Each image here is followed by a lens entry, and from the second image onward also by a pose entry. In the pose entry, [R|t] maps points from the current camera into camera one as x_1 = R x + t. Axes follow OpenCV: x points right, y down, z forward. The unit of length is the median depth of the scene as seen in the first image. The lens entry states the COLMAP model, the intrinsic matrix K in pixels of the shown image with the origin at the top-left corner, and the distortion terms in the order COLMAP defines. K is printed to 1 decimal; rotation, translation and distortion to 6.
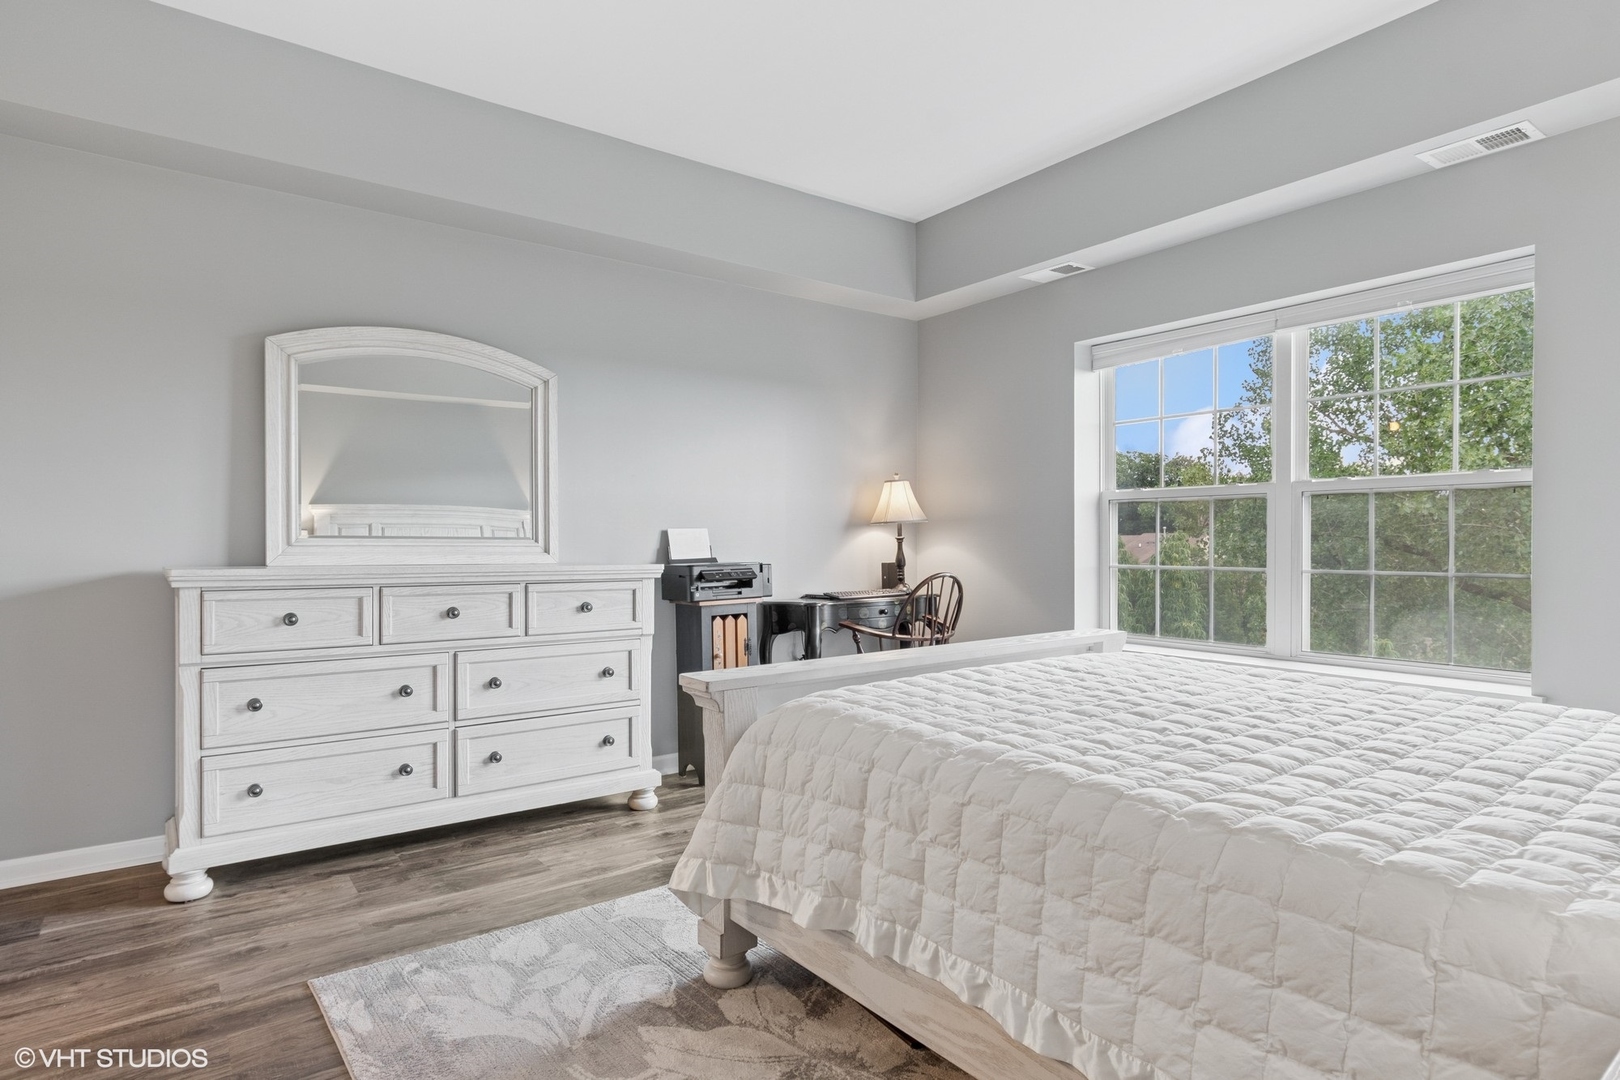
lens RADIAL K [[881.8, 0, 810.0], [0, 881.8, 540.0], [0, 0, 1]] dist [0.043893, 0.000367]
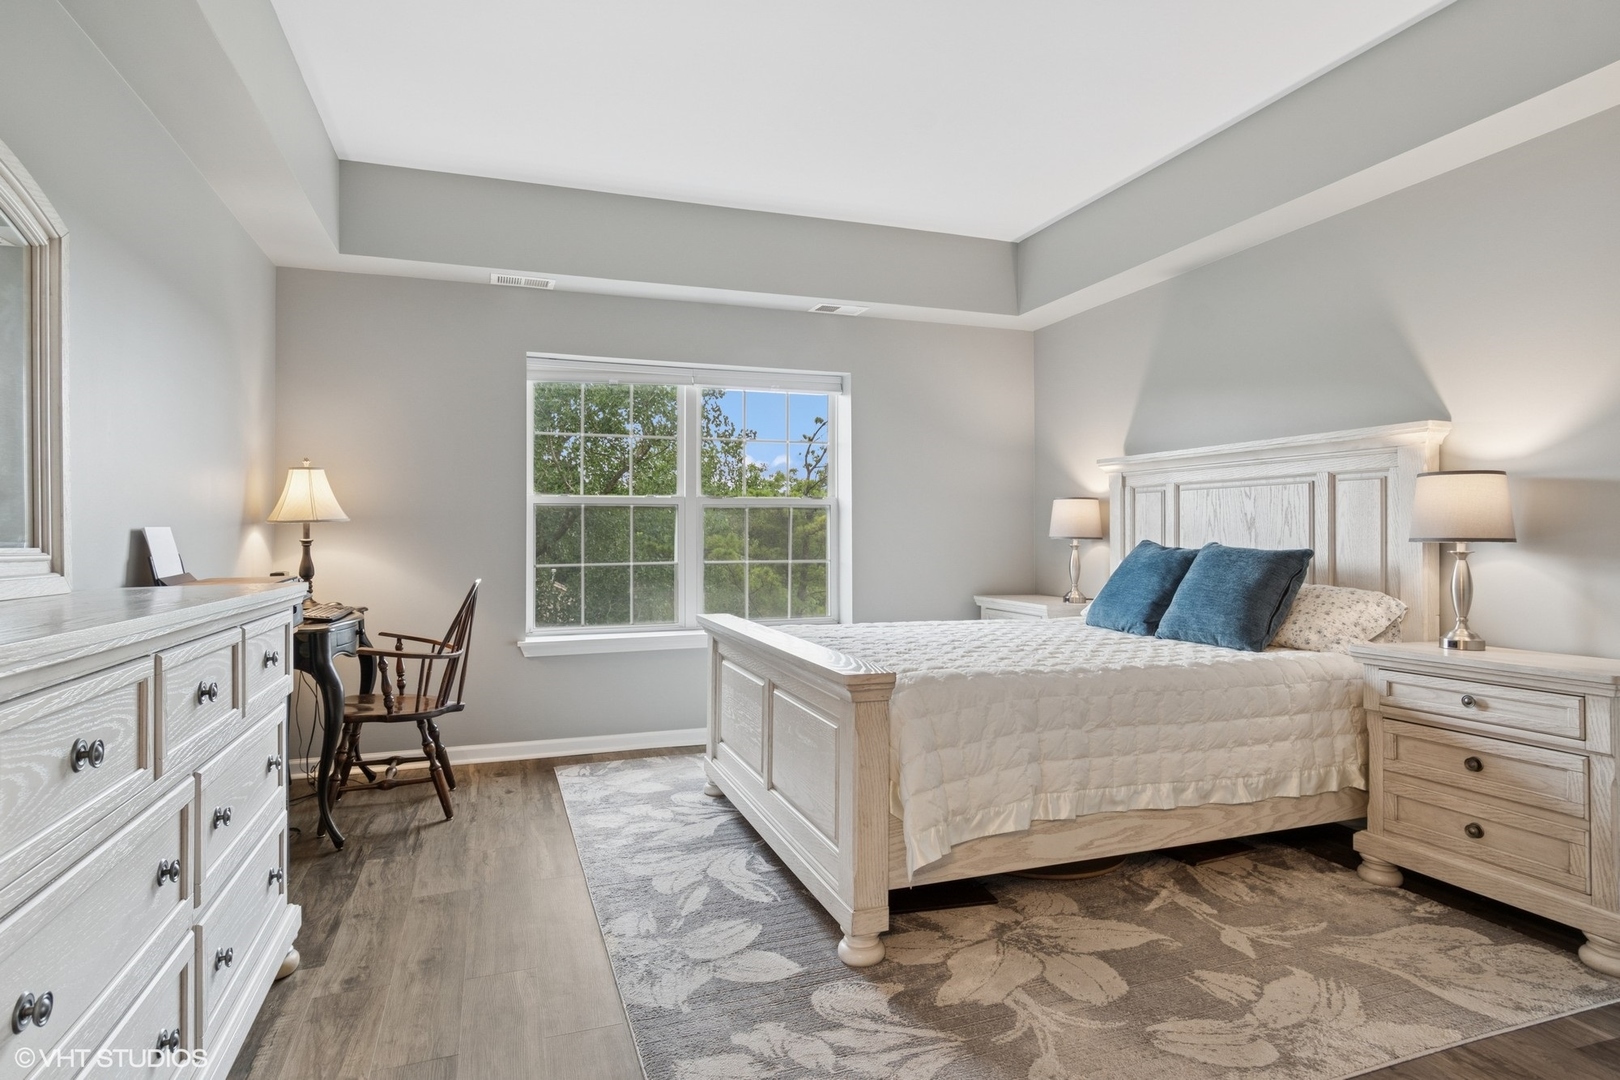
lens RADIAL K [[857.4, 0, 805.2], [0, 857.4, 527.0], [0, 0, 1]] dist [0.004125, 0.000608]
pose [[0.302733, 0.010928, 0.953013, -0.630567], [0.002989, 0.999918, -0.012415, -0.004615], [-0.953071, 0.006607, 0.302676, 0.434288]]
